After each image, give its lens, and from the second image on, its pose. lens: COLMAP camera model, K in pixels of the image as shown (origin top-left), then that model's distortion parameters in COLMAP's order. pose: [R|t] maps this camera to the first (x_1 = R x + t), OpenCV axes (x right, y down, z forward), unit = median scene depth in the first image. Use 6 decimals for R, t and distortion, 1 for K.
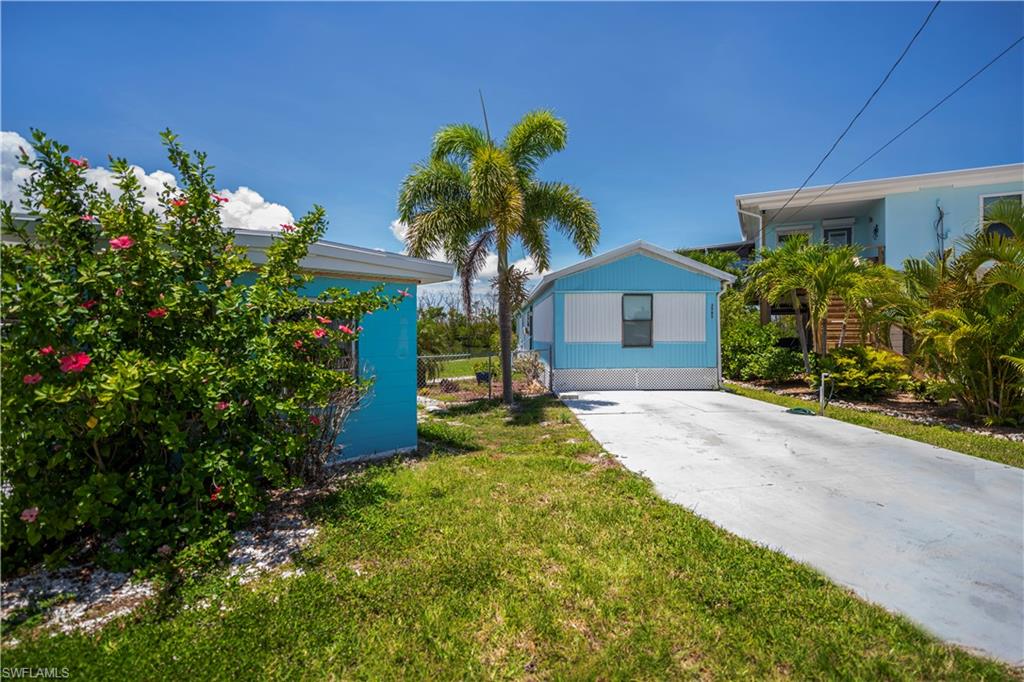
lens RADIAL K [[466.9, 0, 515.9], [0, 466.9, 338.0], [0, 0, 1]] dist [-0.011519, 0.001150]
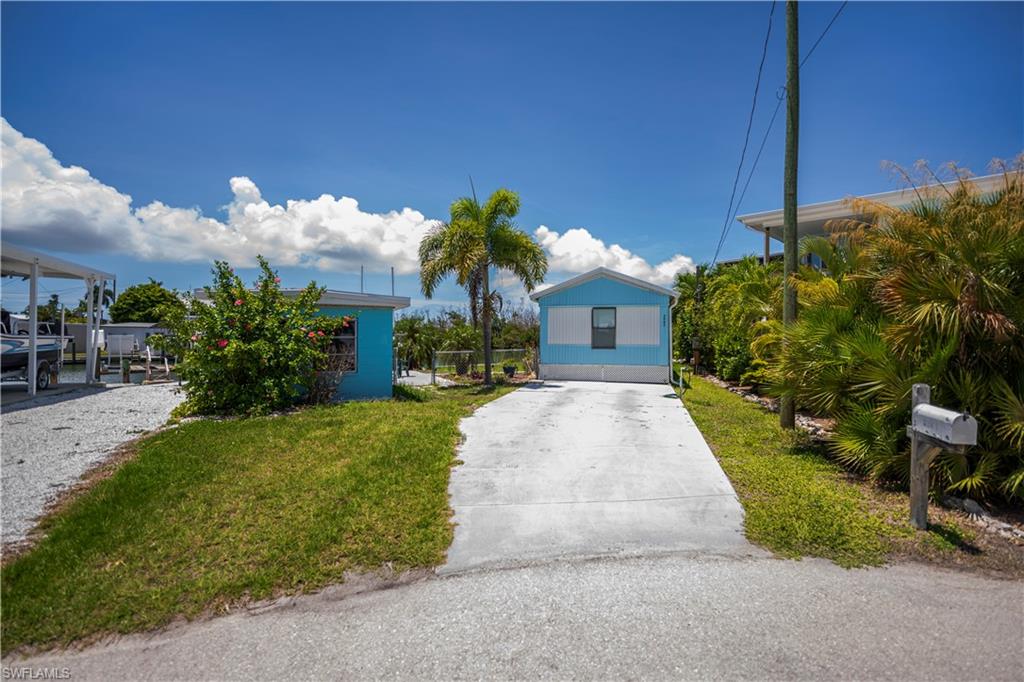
lens RADIAL K [[466.9, 0, 519.5], [0, 466.9, 331.6], [0, 0, 1]] dist [-0.011519, 0.001150]
pose [[0.956714, 0.006556, -0.290957, 0.413474], [-0.013396, 0.999679, -0.021525, 0.003383], [0.290722, 0.024491, 0.956494, -0.312396]]
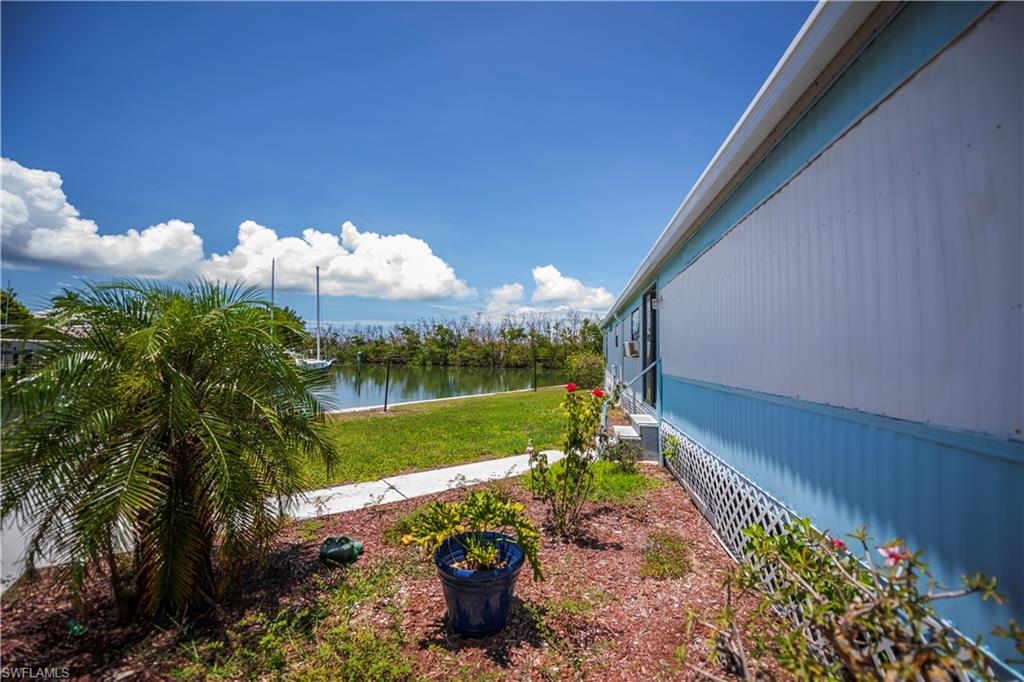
lens RADIAL K [[411.8, 0, 505.2], [0, 411.8, 345.3], [0, 0, 1]] dist [-0.002233, -0.000341]
pose [[0.976150, 0.004646, -0.217049, -0.016493], [-0.011705, 0.999443, -0.031250, -0.009418], [0.216783, 0.033045, 0.975660, 0.958726]]
